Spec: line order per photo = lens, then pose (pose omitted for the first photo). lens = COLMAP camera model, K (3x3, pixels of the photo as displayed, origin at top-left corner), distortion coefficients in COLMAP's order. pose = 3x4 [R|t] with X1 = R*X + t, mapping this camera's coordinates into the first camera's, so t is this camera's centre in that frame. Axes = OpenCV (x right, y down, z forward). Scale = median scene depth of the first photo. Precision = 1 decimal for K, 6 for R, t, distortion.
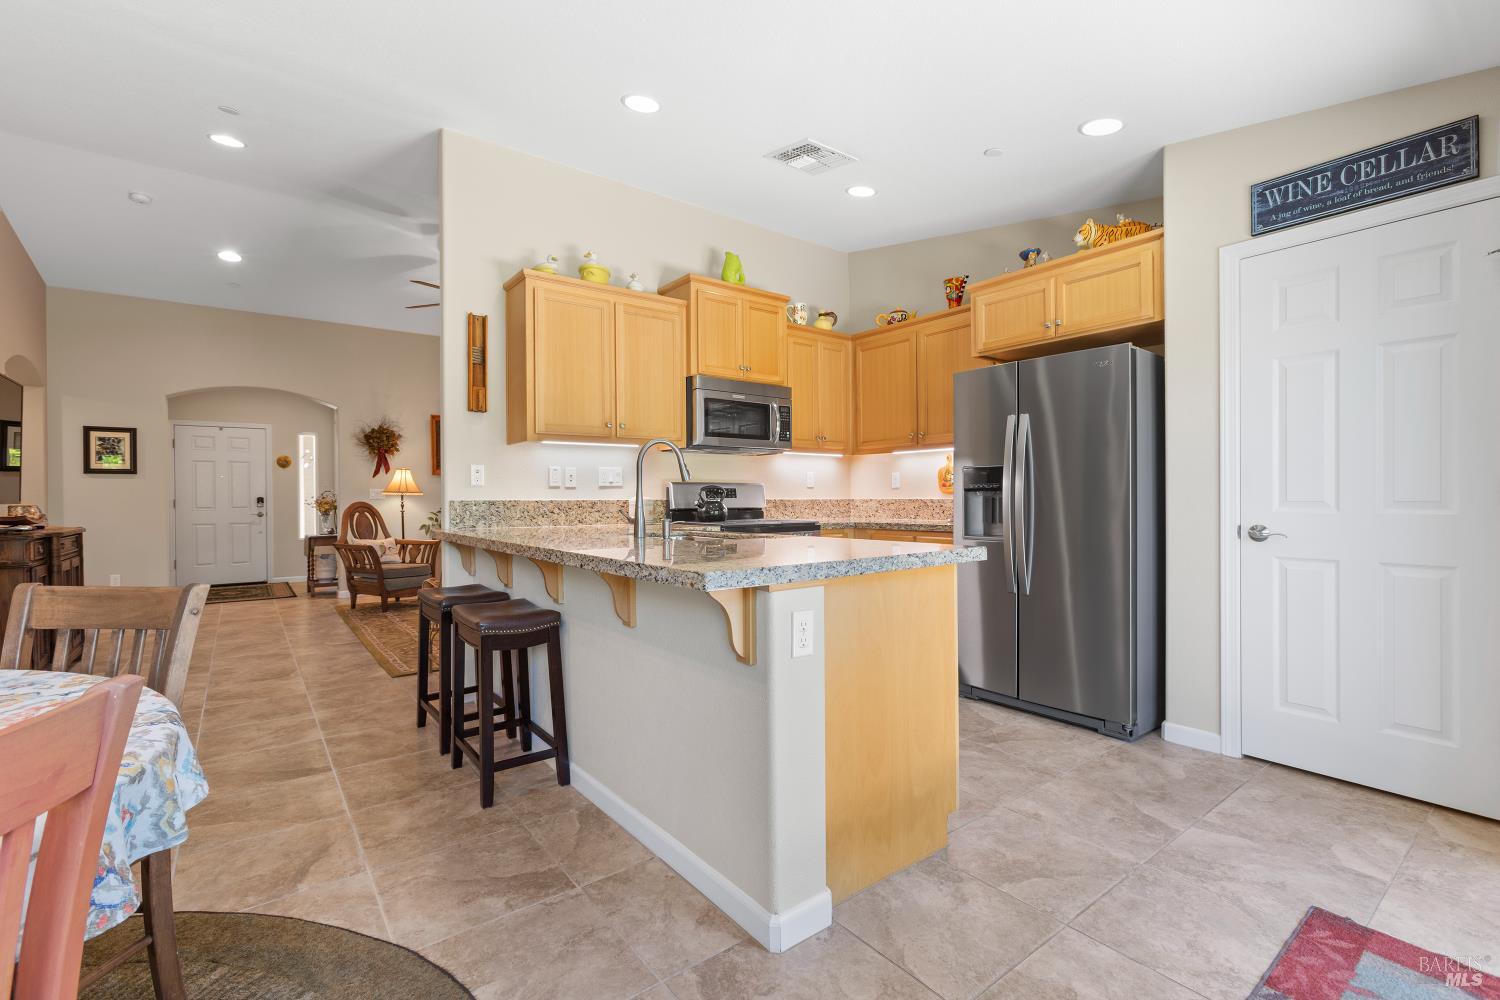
lens RADIAL K [[655.3, 0, 750.0], [0, 655.3, 500.0], [0, 0, 1]] dist [0.000417, 0.000096]
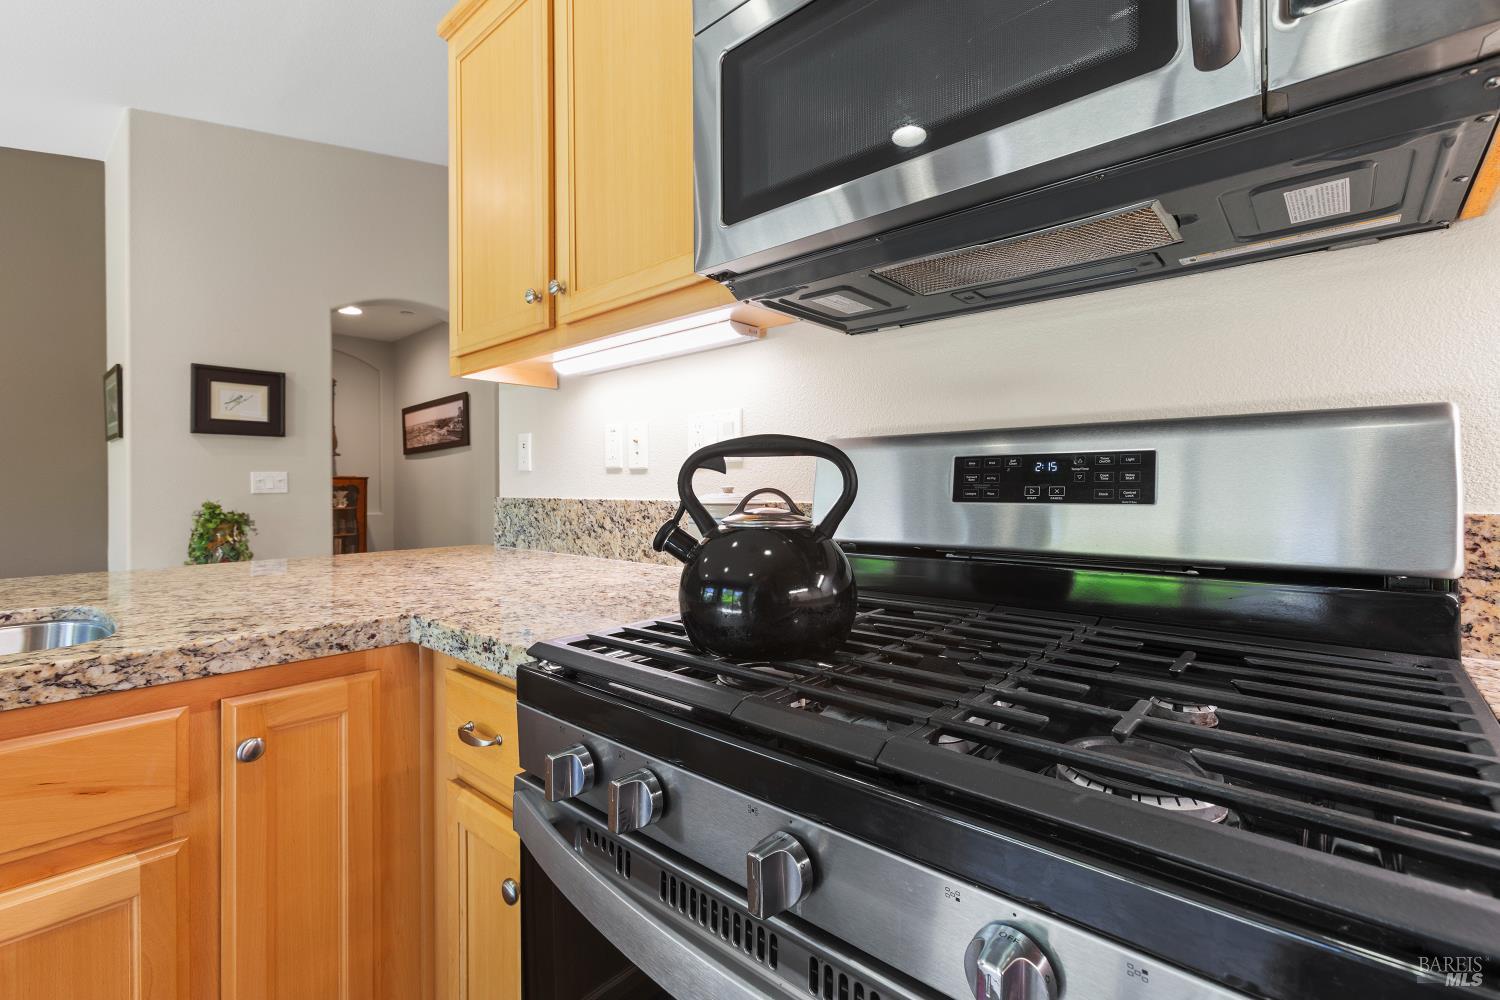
lens RADIAL K [[668.6, 0, 744.8], [0, 668.6, 489.0], [0, 0, 1]] dist [-0.004377, -0.000192]
pose [[0.168139, 0.010038, -0.985712, 0.158814], [0.003768, 0.999934, 0.010825, -0.011128], [0.985756, -0.005534, 0.168090, 0.999726]]
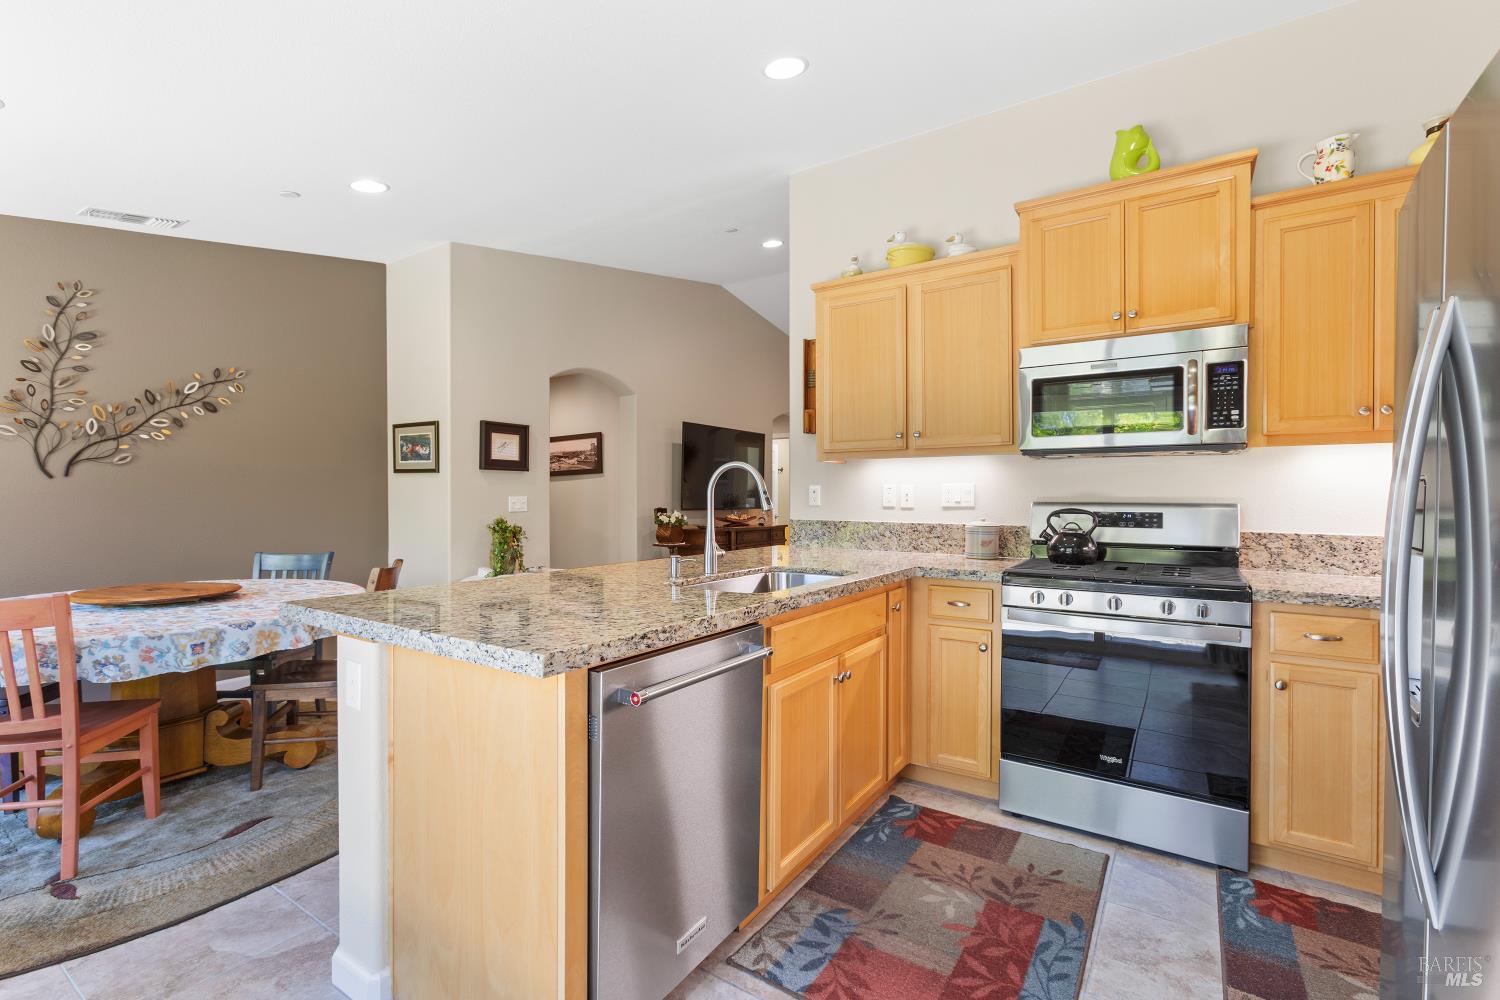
lens RADIAL K [[683.6, 0, 750.0], [0, 683.6, 500.0], [0, 0, 1]] dist [-0.002153, 0.000978]
pose [[0.319765, 0.014072, -0.947392, 0.521823], [-0.007290, 0.999897, 0.012392, -0.039652], [0.947469, 0.002944, 0.319835, 0.514182]]
